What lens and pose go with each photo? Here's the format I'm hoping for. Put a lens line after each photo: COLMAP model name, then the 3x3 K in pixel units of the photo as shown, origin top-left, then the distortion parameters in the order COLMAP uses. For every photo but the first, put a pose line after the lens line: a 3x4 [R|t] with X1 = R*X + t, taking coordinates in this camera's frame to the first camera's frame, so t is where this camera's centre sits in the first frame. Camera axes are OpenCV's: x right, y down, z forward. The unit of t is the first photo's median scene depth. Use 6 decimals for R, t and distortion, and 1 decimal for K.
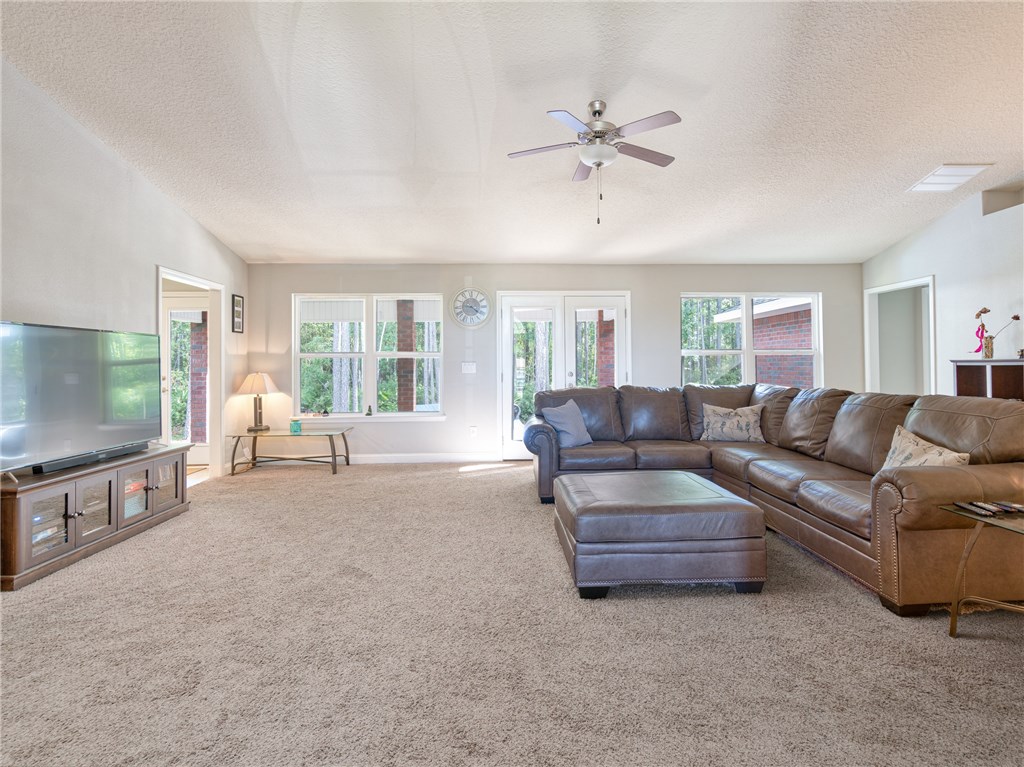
lens RADIAL K [[513.6, 0, 506.4], [0, 513.6, 363.8], [0, 0, 1]] dist [0.004542, 0.000490]
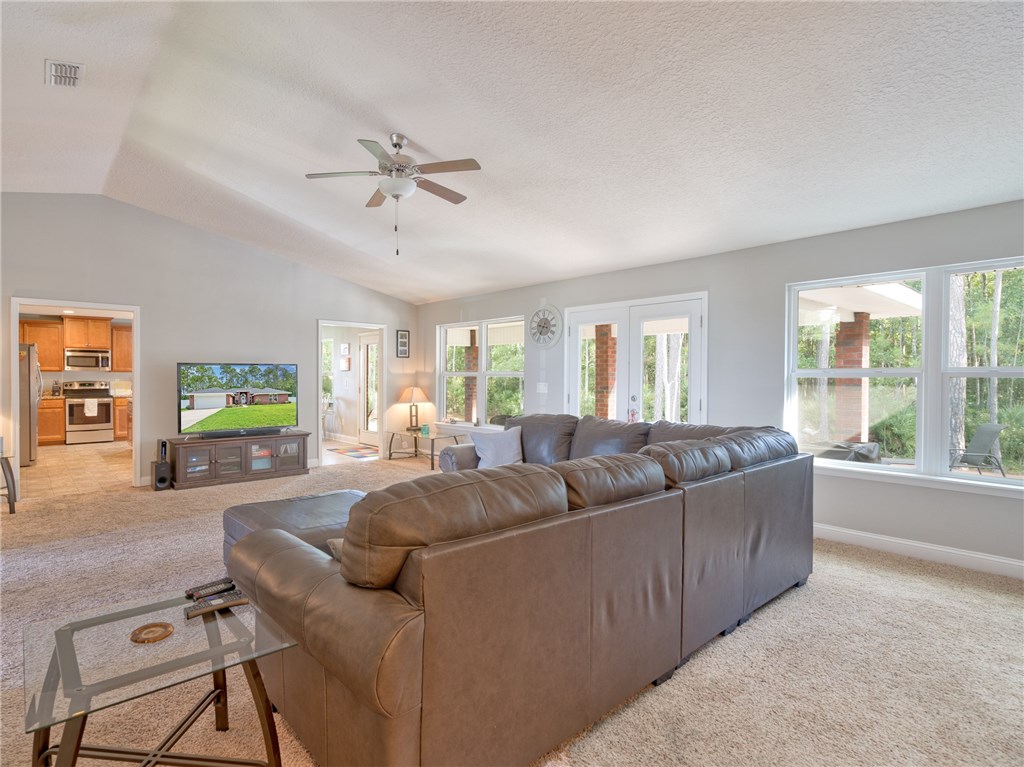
lens RADIAL K [[513.6, 0, 490.7], [0, 513.6, 377.1], [0, 0, 1]] dist [0.004542, 0.000490]
pose [[0.631903, 0.014078, -0.774920, 0.664146], [-0.005177, 0.999889, 0.013943, -0.027175], [0.775030, -0.004799, 0.631906, 0.300550]]
